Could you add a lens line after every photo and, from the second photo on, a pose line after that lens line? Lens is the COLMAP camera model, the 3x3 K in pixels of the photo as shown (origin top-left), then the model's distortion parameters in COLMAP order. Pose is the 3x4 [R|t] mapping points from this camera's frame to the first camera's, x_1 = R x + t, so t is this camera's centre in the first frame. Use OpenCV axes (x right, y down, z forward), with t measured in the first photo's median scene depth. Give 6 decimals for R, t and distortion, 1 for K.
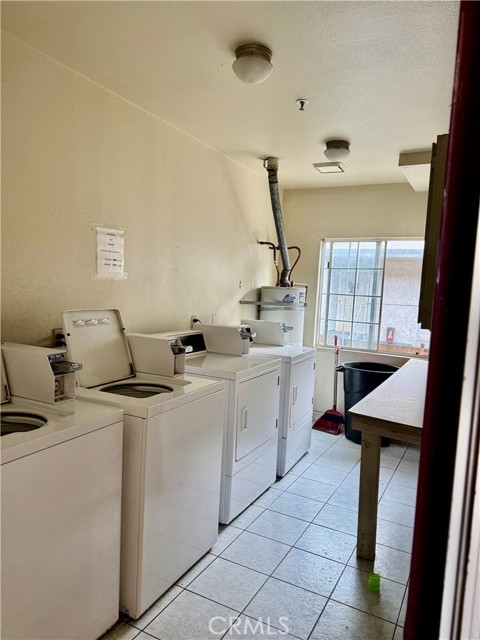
lens RADIAL K [[442.6, 0, 240.0], [0, 442.6, 320.0], [0, 0, 1]] dist [0.077874, -0.122853]
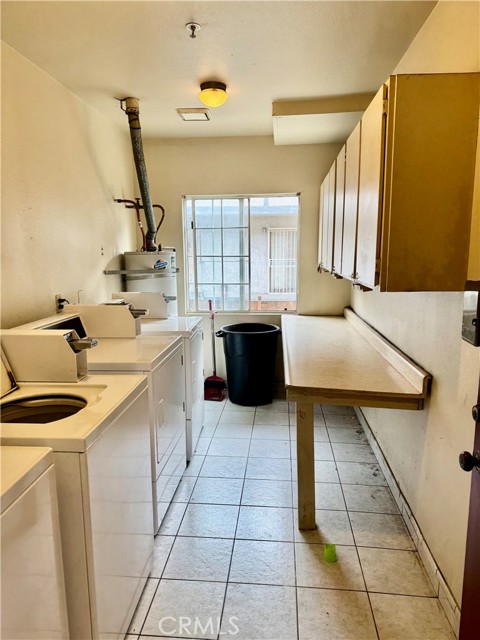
lens RADIAL K [[442.6, 0, 240.0], [0, 442.6, 320.0], [0, 0, 1]] dist [0.077874, -0.122853]
pose [[0.918929, -0.119051, 0.376027, -0.090329], [0.084834, 0.990704, 0.106345, -0.018476], [-0.385191, -0.065823, 0.920486, 0.100573]]
